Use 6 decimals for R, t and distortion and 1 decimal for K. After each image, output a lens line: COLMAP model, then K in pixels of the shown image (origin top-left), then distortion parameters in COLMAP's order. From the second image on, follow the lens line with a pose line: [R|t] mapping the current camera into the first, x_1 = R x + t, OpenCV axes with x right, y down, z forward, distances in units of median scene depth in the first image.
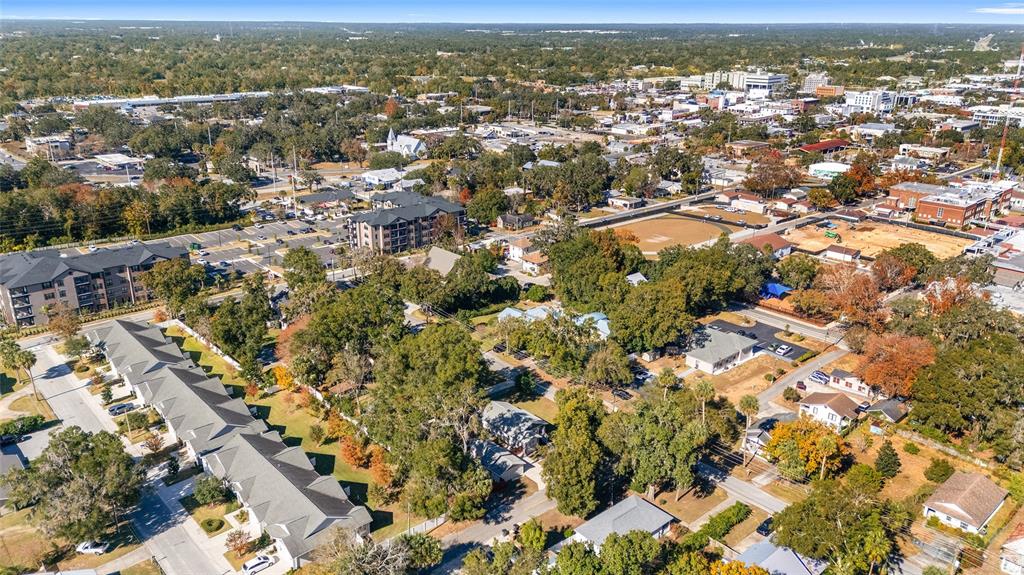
lens RADIAL K [[742.9, 0, 511.9], [0, 742.9, 285.6], [0, 0, 1]] dist [0.048645, -0.004516]
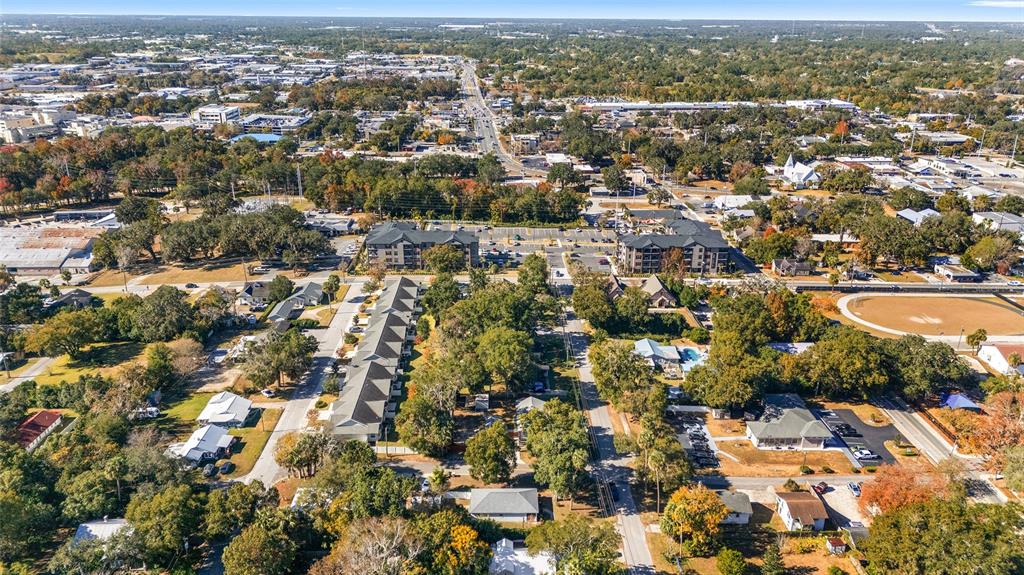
lens RADIAL K [[742.9, 0, 510.6], [0, 742.9, 289.4], [0, 0, 1]] dist [0.048645, -0.004516]
pose [[0.760365, 0.221094, -0.610707, 0.399621], [-0.214916, 0.972956, 0.084657, -0.073751], [0.612908, 0.066881, 0.787318, -0.030437]]
